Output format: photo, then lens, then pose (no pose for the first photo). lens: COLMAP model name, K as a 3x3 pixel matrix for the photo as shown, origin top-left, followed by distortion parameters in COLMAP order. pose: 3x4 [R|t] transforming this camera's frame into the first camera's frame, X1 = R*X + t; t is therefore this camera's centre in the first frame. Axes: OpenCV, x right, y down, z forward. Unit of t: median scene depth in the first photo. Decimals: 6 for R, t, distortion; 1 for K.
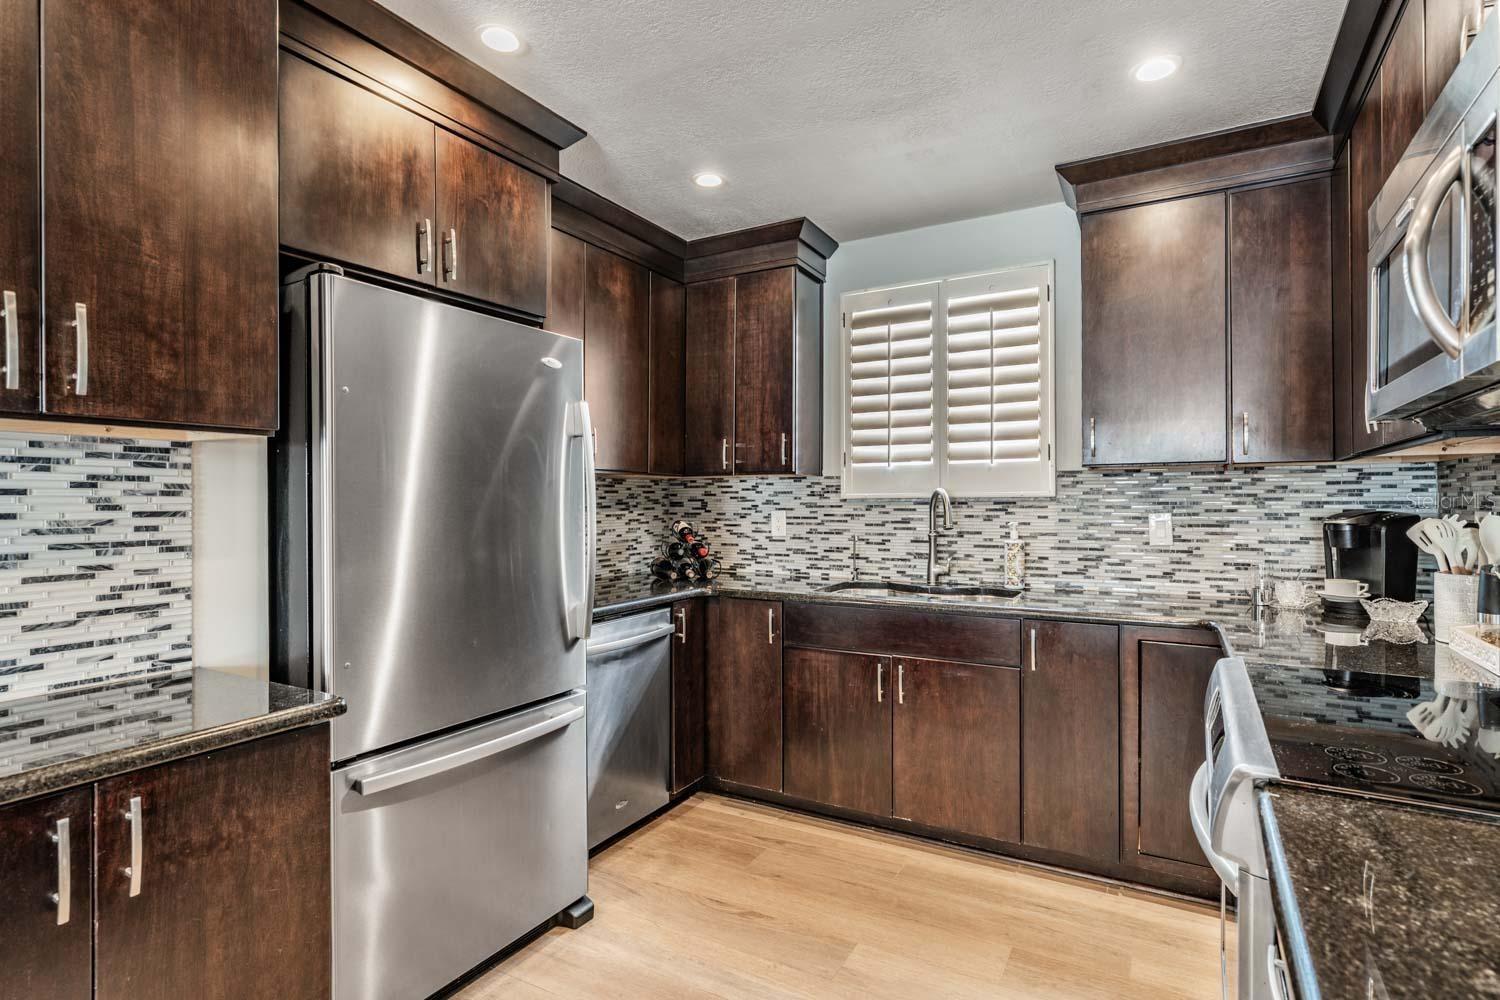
lens RADIAL K [[802.8, 0, 731.7], [0, 802.8, 500.3], [0, 0, 1]] dist [0.002866, -0.000346]
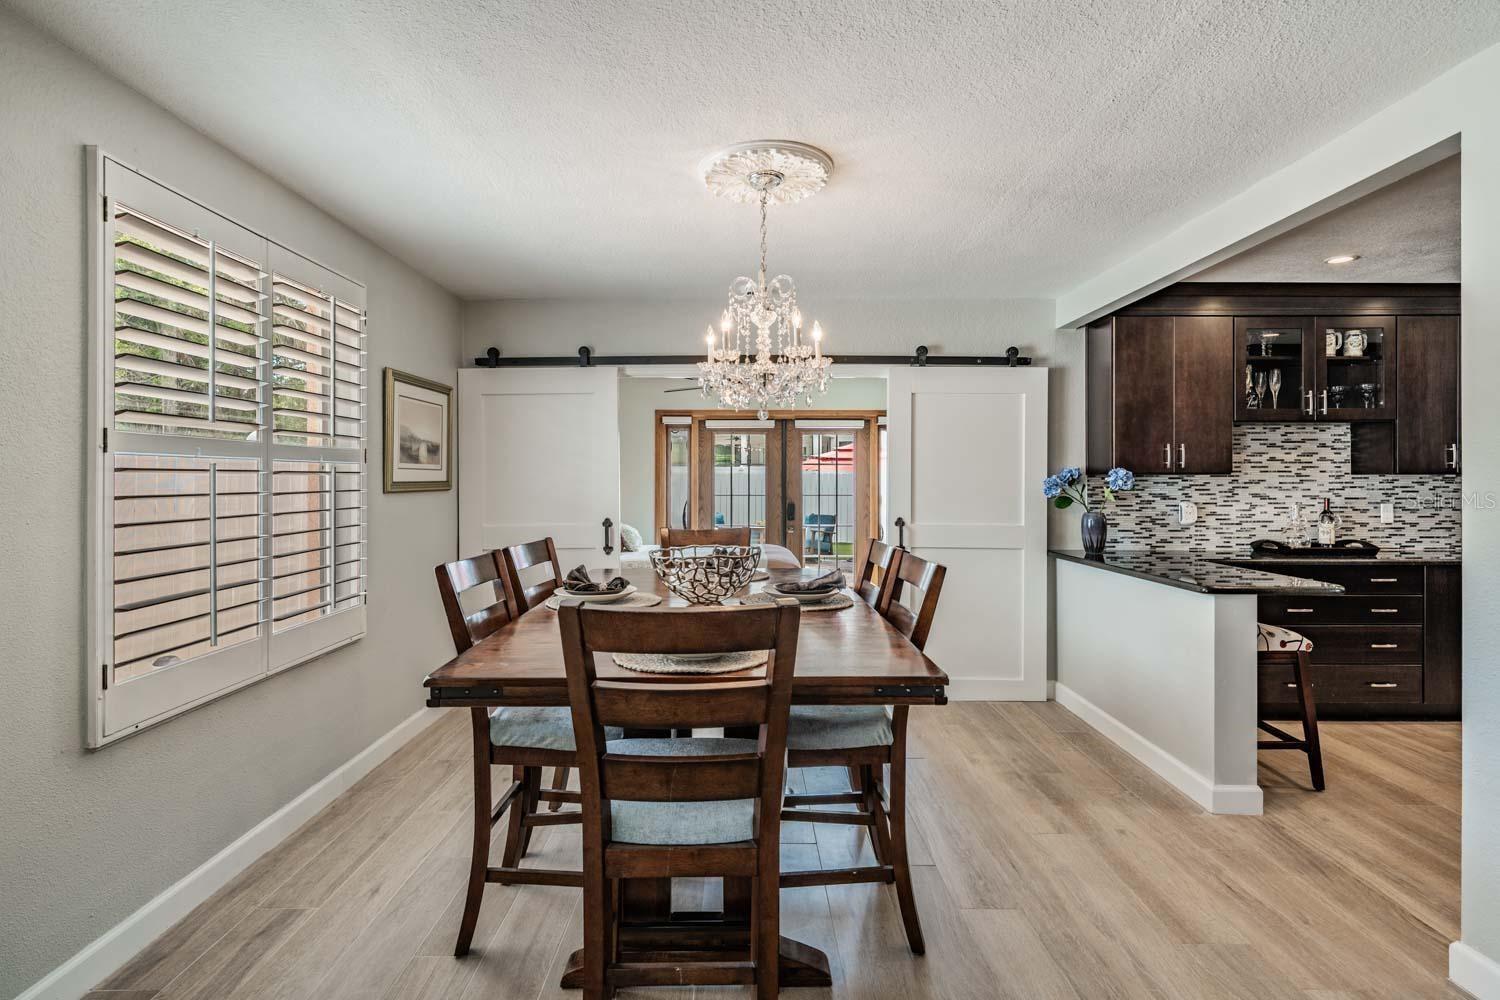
lens RADIAL K [[696.1, 0, 780.5], [0, 696.1, 476.3], [0, 0, 1]] dist [-0.000573, 0.000302]
pose [[0.503409, -0.002431, -0.864045, 0.154327], [-0.001408, 0.999992, -0.003634, -0.027586], [0.864047, 0.003046, 0.503401, -1.307043]]
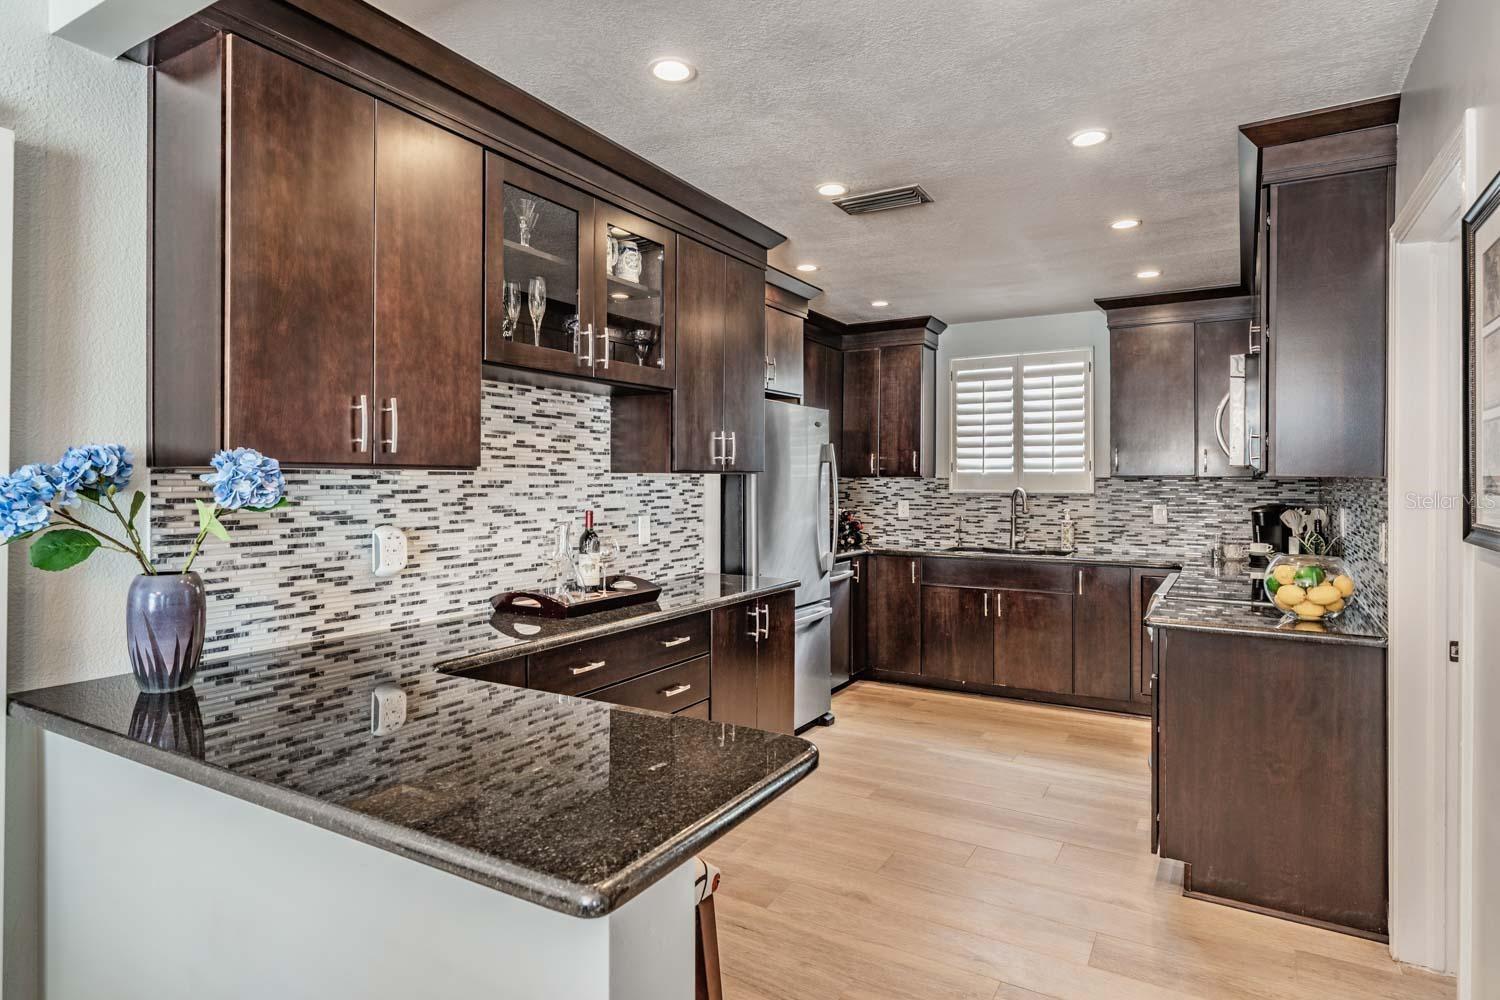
lens RADIAL K [[814.9, 0, 703.1], [0, 814.9, 479.1], [0, 0, 1]] dist [0.011591, -0.000075]
pose [[0.997787, 0.002980, -0.066431, -0.269826], [-0.003150, 0.999992, -0.002442, -0.027191], [0.066424, 0.002646, 0.997788, -0.685119]]
